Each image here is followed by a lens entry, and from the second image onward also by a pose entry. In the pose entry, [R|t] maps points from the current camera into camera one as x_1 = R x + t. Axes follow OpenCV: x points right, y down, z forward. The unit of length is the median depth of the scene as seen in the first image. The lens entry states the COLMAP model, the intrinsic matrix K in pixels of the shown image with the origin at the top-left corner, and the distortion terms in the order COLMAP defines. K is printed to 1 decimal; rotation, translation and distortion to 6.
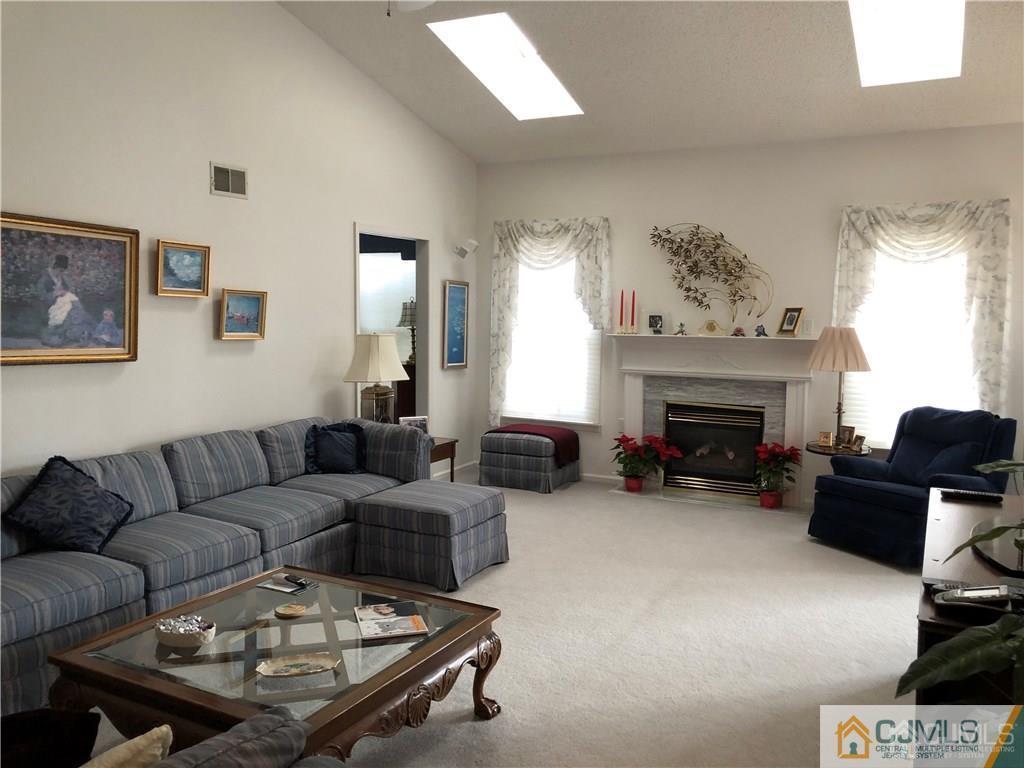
lens RADIAL K [[834.2, 0, 512.0], [0, 834.2, 384.0], [0, 0, 1]] dist [0.001153, -0.002480]
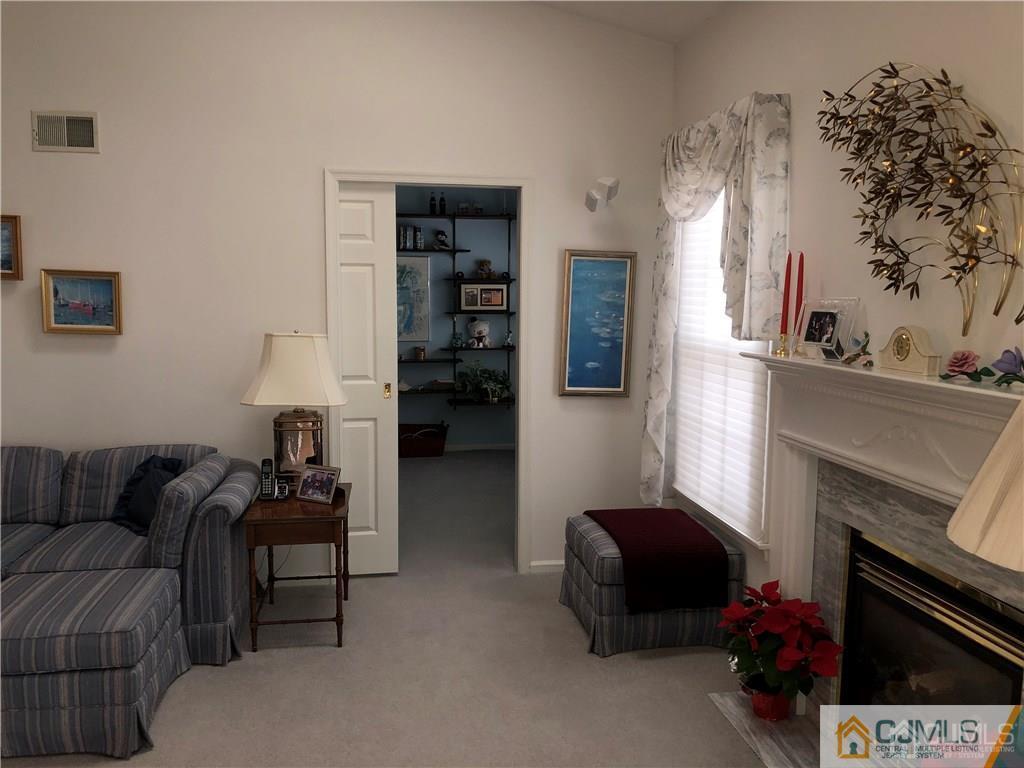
lens RADIAL K [[834.2, 0, 512.0], [0, 834.2, 384.0], [0, 0, 1]] dist [0.001153, -0.002480]
pose [[0.596850, 0.082816, -0.798067, 0.412495], [-0.076931, 0.995983, 0.045819, -0.055052], [0.798656, 0.034049, 0.600824, 0.642063]]
